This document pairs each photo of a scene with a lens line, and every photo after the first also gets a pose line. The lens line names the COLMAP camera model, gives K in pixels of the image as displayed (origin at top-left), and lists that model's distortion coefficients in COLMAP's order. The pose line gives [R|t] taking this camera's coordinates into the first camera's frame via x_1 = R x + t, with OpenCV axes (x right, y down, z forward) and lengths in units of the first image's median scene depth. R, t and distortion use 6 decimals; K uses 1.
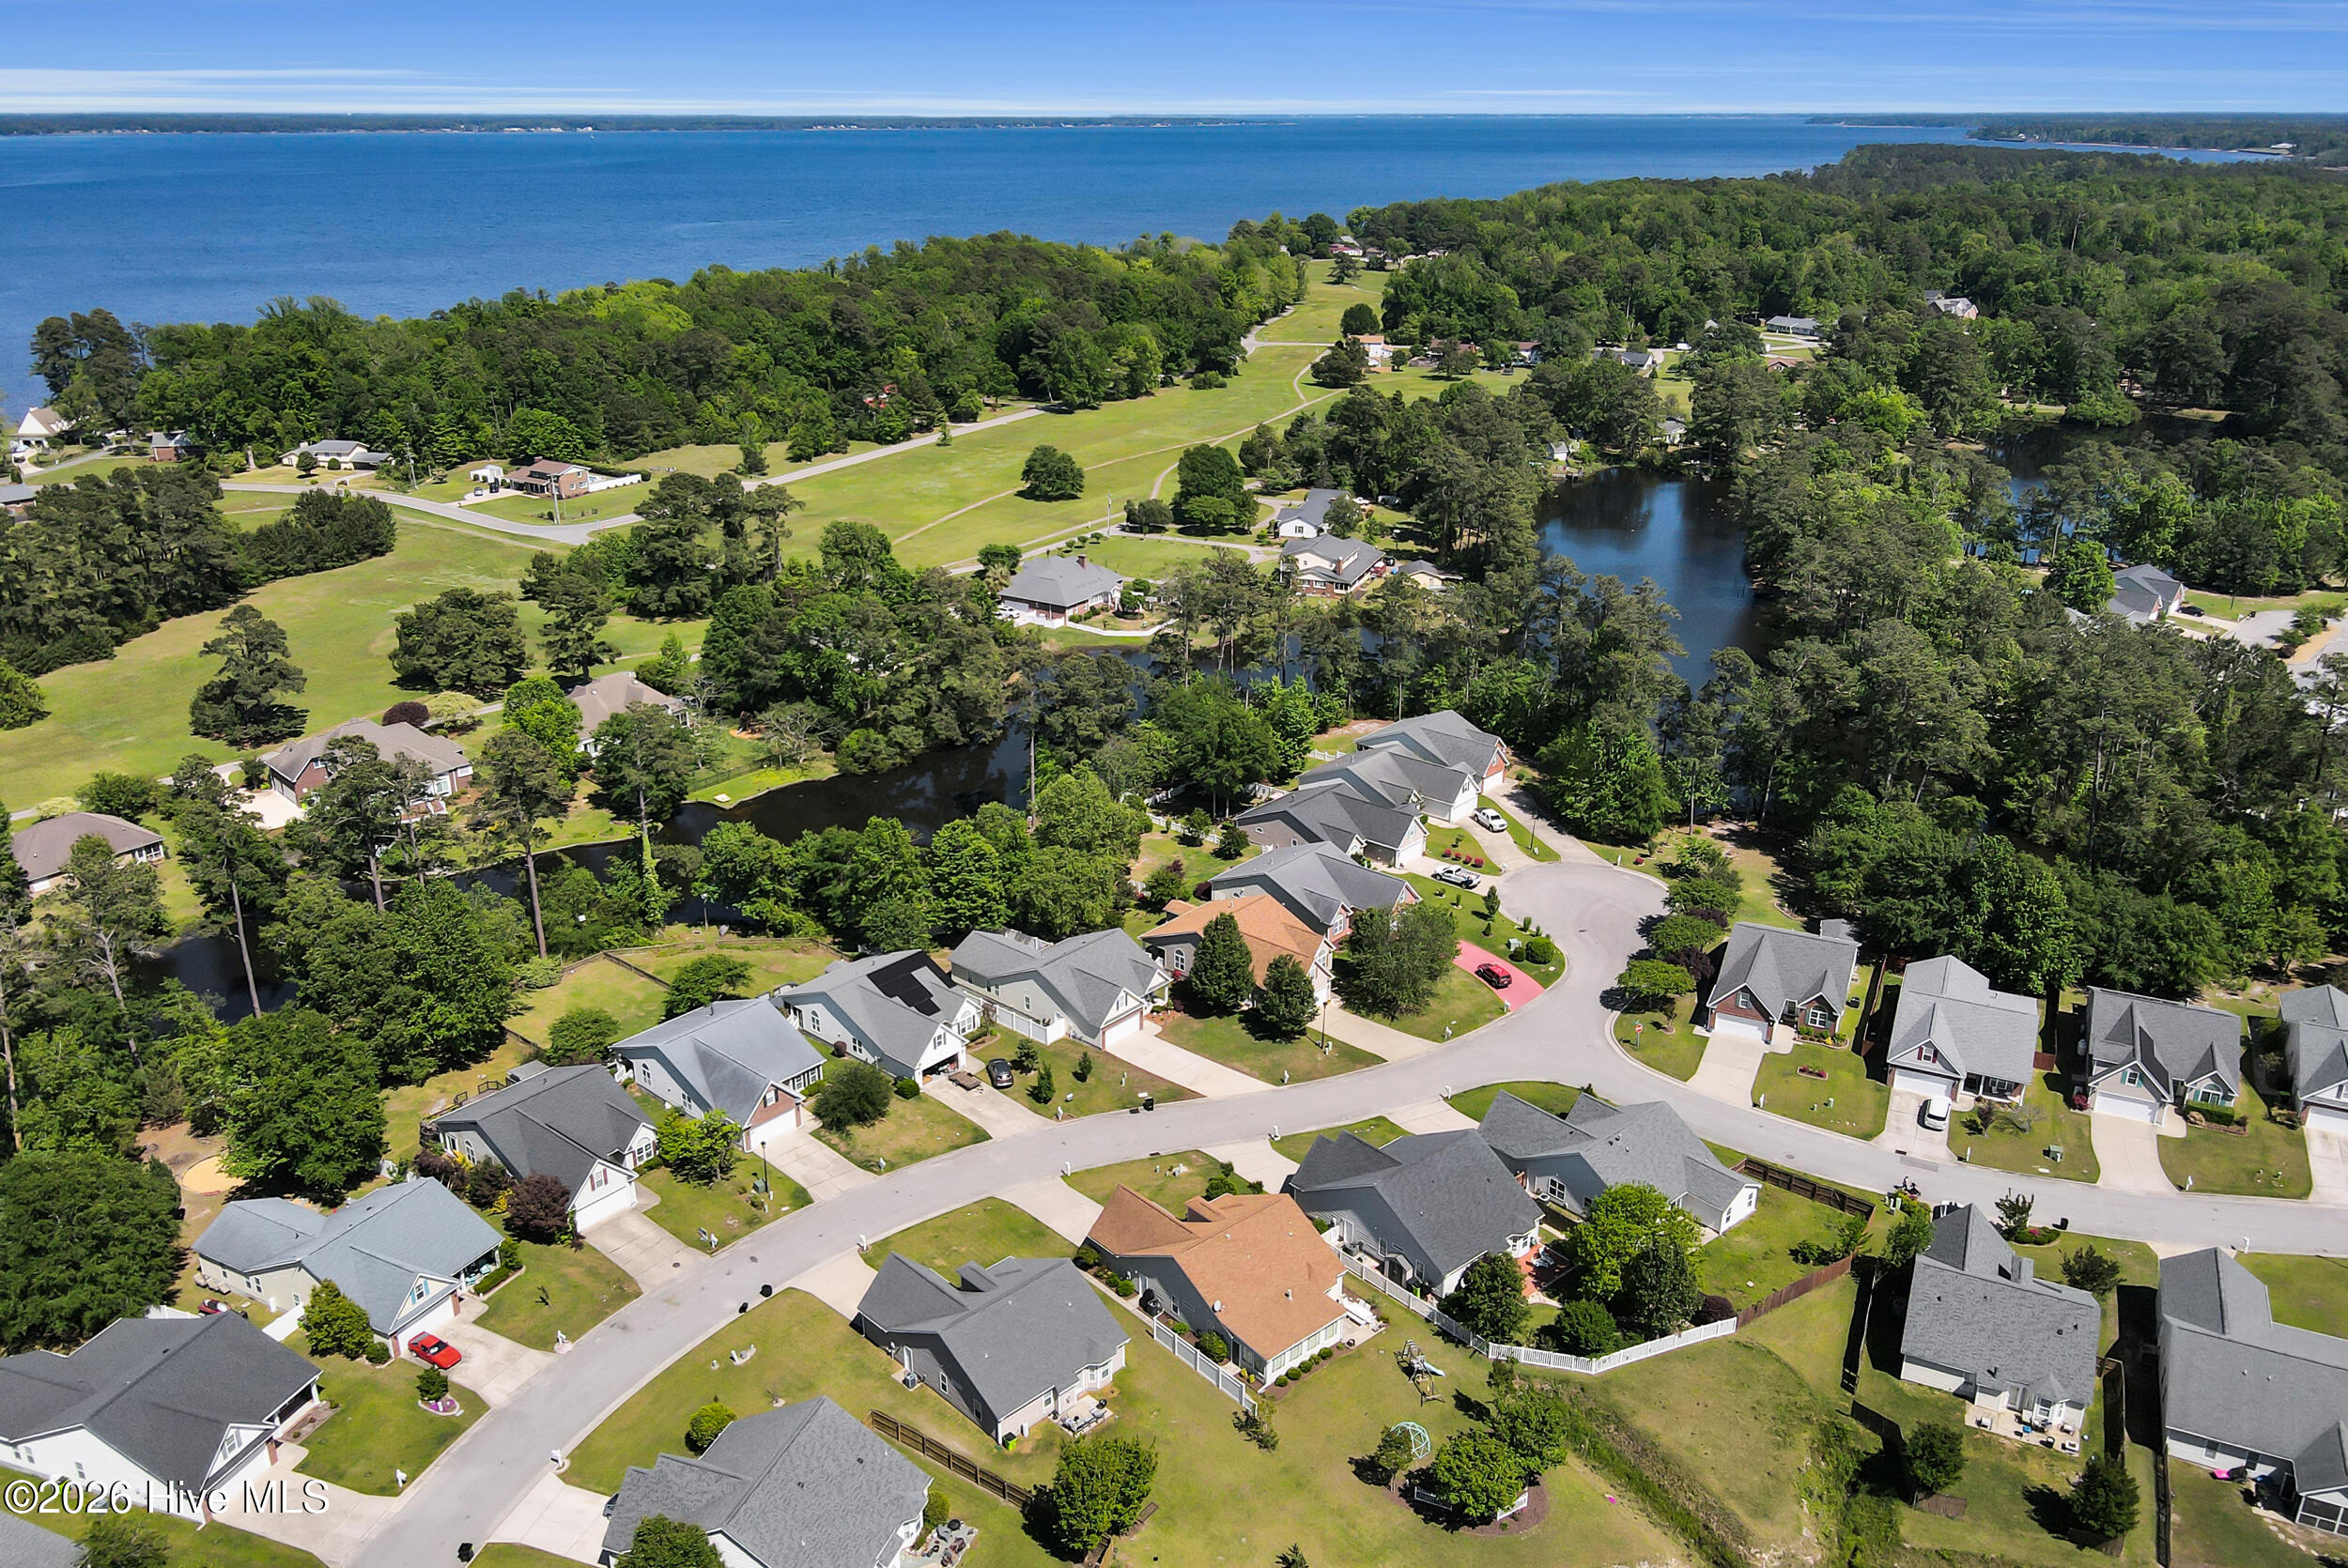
lens RADIAL K [[1722.6, 0, 1174.1], [0, 1722.6, 789.0], [0, 0, 1]] dist [0.009775, 0.015651]
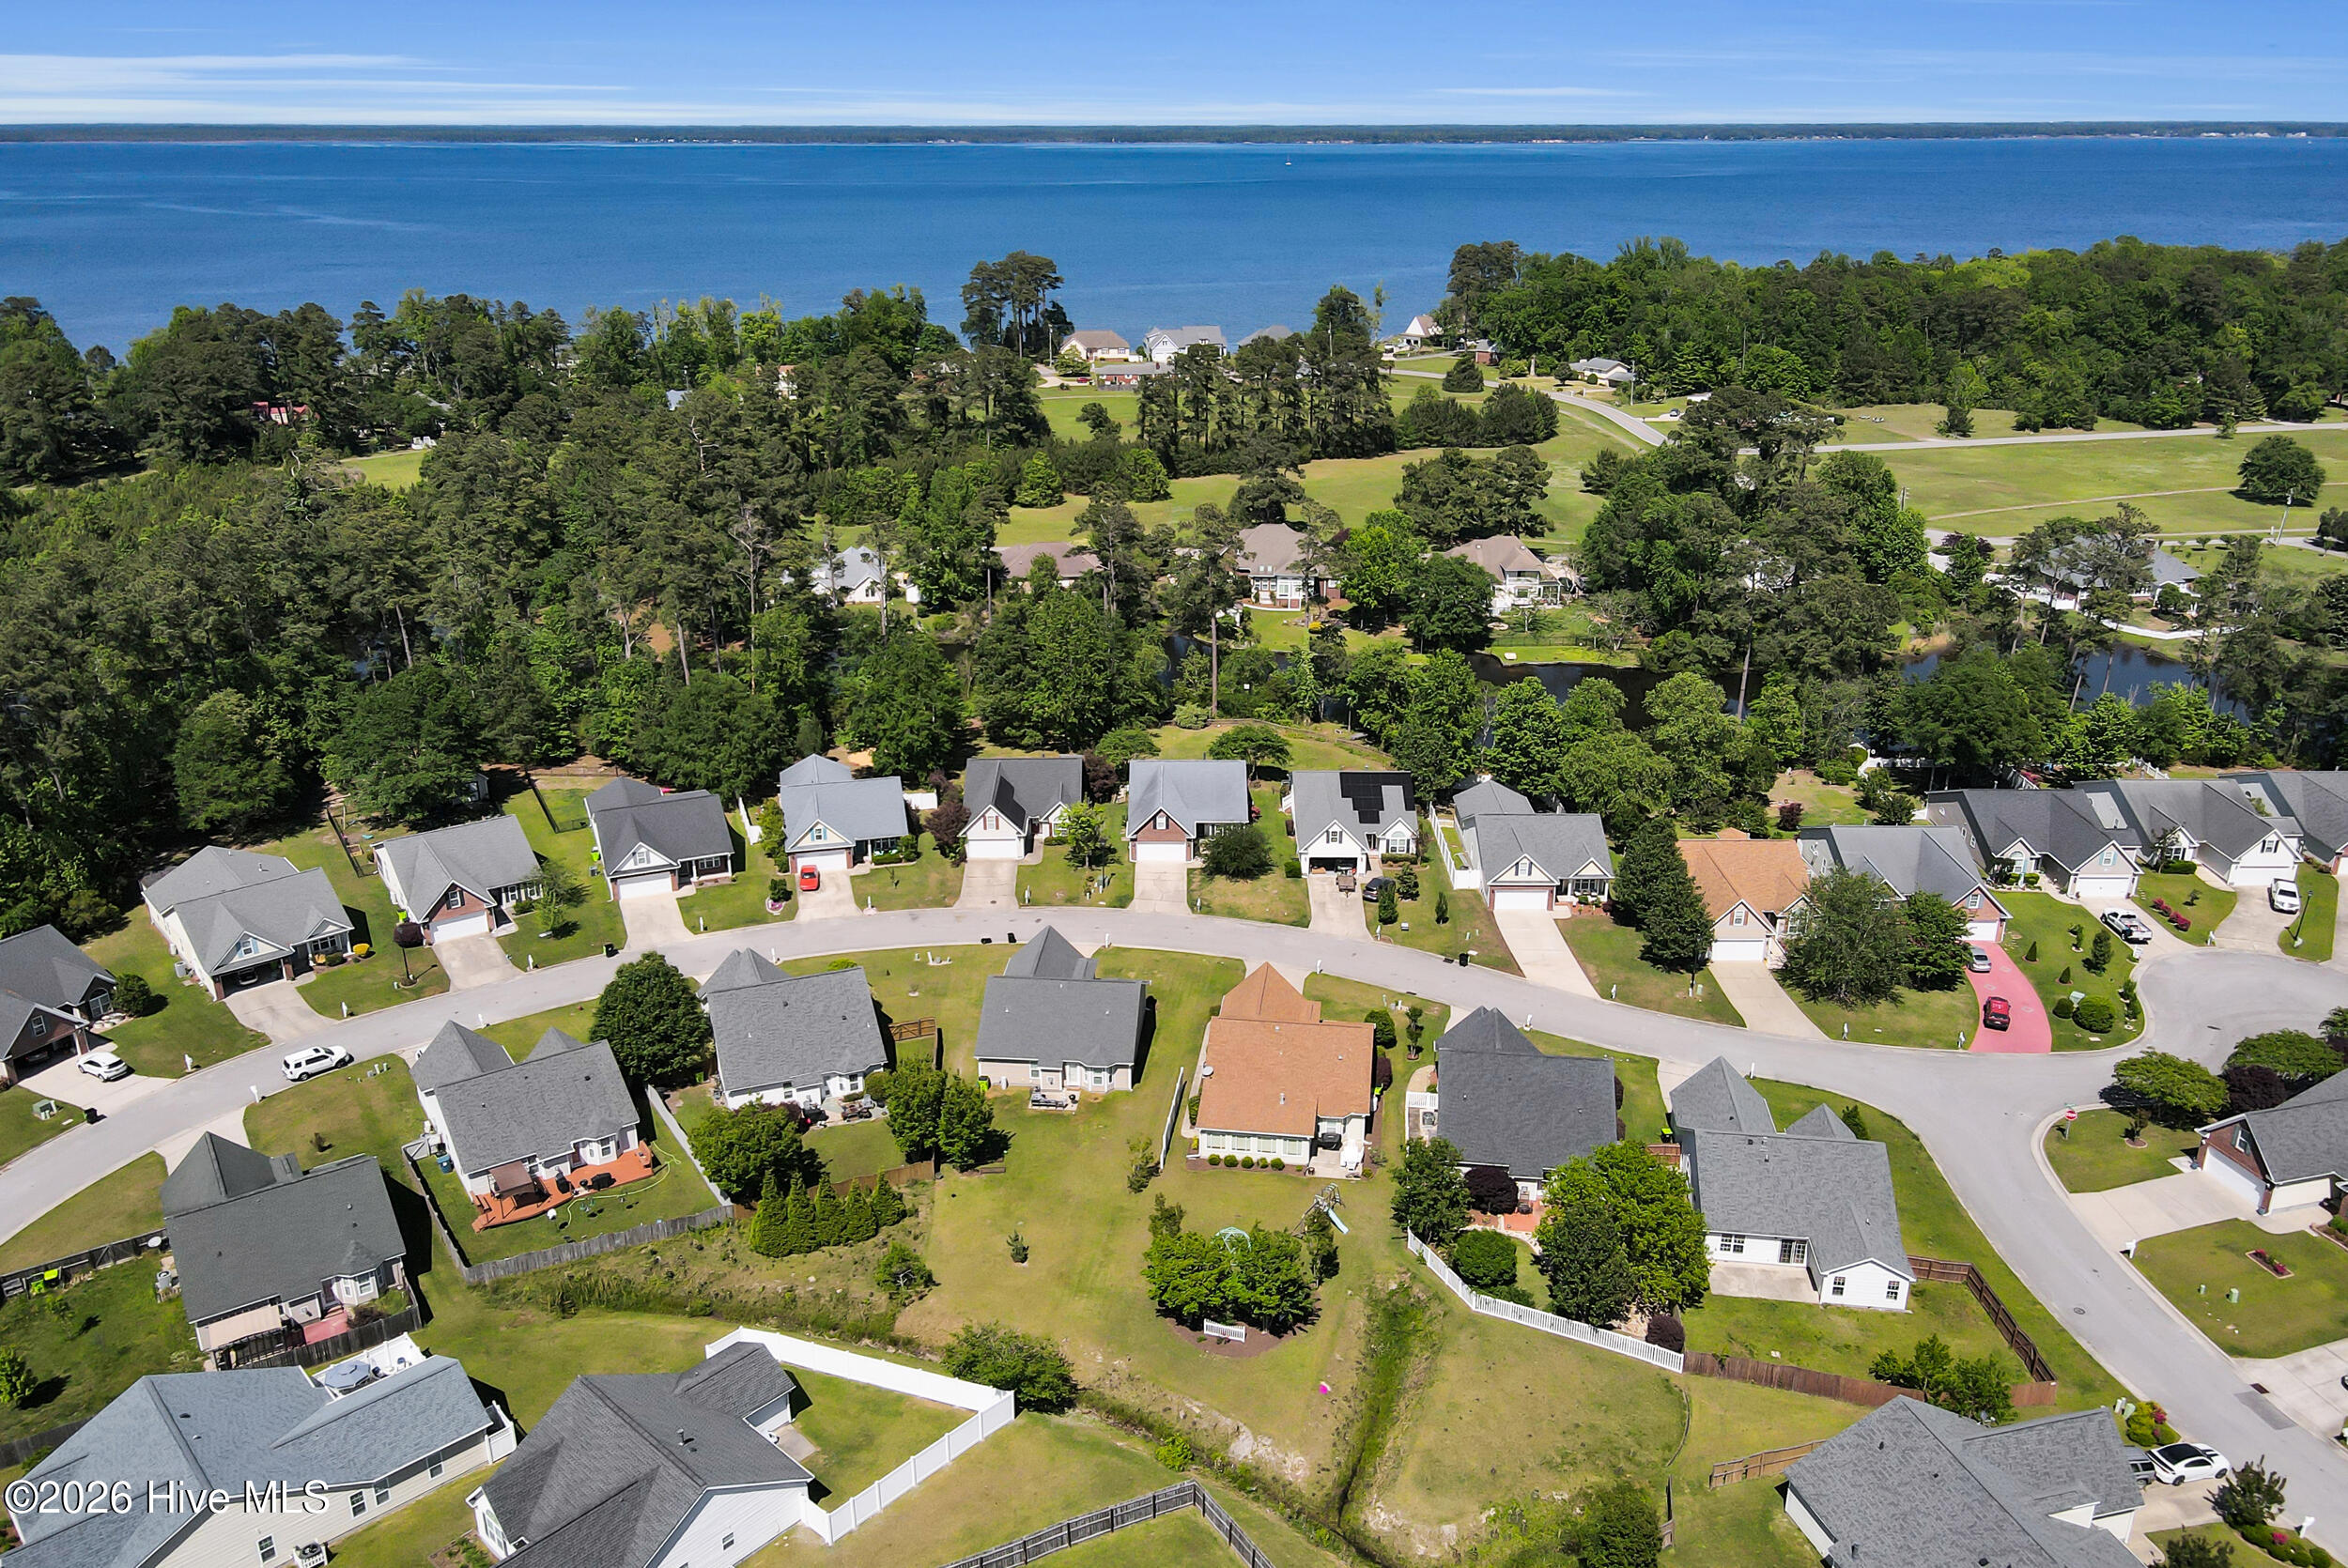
lens RADIAL K [[1722.6, 0, 1182.8], [0, 1722.6, 777.7], [0, 0, 1]] dist [0.009775, 0.015651]
pose [[0.665282, 0.268320, -0.696710, 0.176327], [-0.273450, 0.955913, 0.107031, 0.008901], [0.694712, 0.119309, 0.709324, 0.068622]]
